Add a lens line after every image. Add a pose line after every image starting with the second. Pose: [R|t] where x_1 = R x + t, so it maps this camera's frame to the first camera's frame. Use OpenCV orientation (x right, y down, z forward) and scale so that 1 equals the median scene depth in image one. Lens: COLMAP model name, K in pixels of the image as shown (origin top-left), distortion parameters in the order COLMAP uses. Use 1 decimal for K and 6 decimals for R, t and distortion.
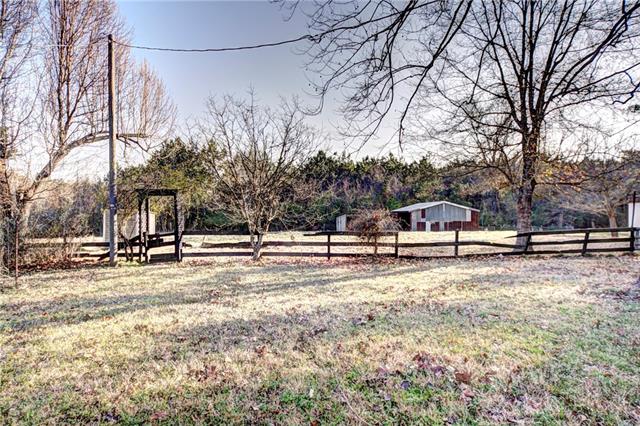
lens RADIAL K [[347.1, 0, 317.6], [0, 347.1, 208.0], [0, 0, 1]] dist [0.001922, -0.000053]
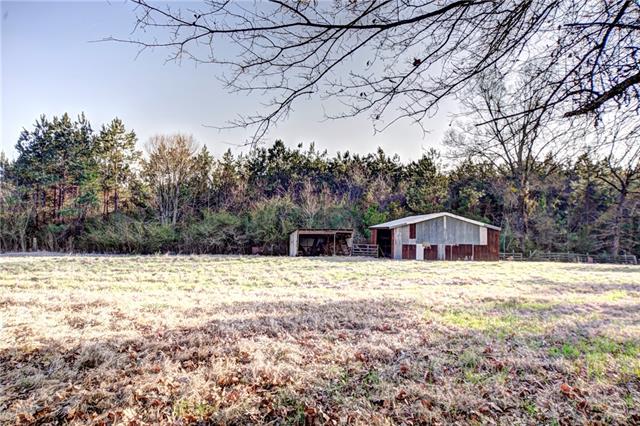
lens RADIAL K [[411.7, 0, 320.3], [0, 411.7, 212.7], [0, 0, 1]] dist [0.000877, 0.003888]
pose [[0.999388, 0.021443, 0.027654, 0.114848], [-0.020588, 0.999311, -0.030870, 0.008703], [-0.028297, 0.030281, 0.999141, 0.254995]]
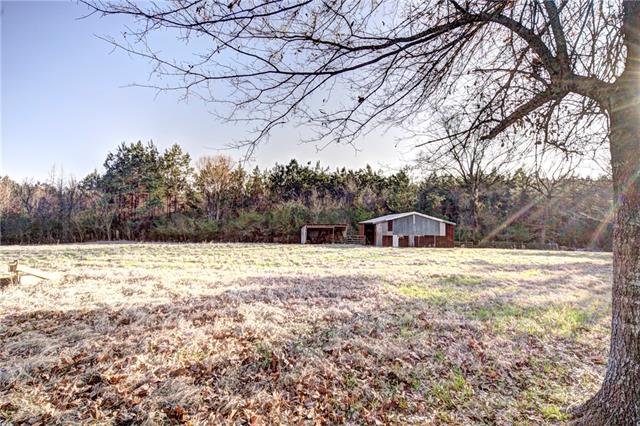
lens RADIAL K [[301.0, 0, 319.8], [0, 301.0, 213.3], [0, 0, 1]] dist [0.001646, -0.000190]
pose [[0.999776, 0.020155, 0.006449, 0.124735], [-0.019974, 0.999435, -0.027017, 0.008713], [-0.006990, 0.026882, 0.999614, 0.255686]]
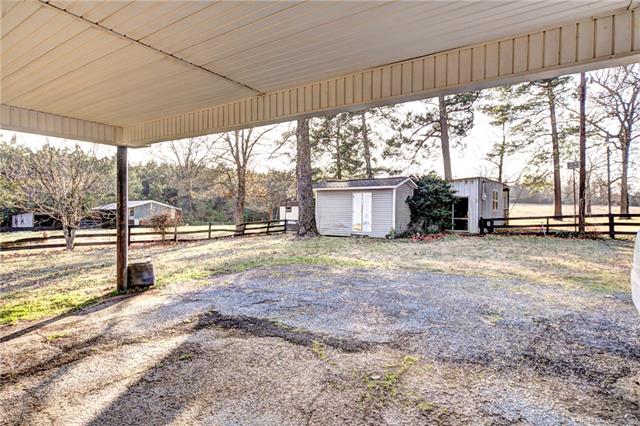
lens RADIAL K [[347.1, 0, 319.7], [0, 347.1, 211.5], [0, 0, 1]] dist [0.001922, -0.000053]
pose [[0.639436, 0.004540, 0.768831, -0.148302], [-0.017083, 0.999820, 0.008303, -0.003265], [-0.768654, -0.018443, 0.639398, -0.126841]]
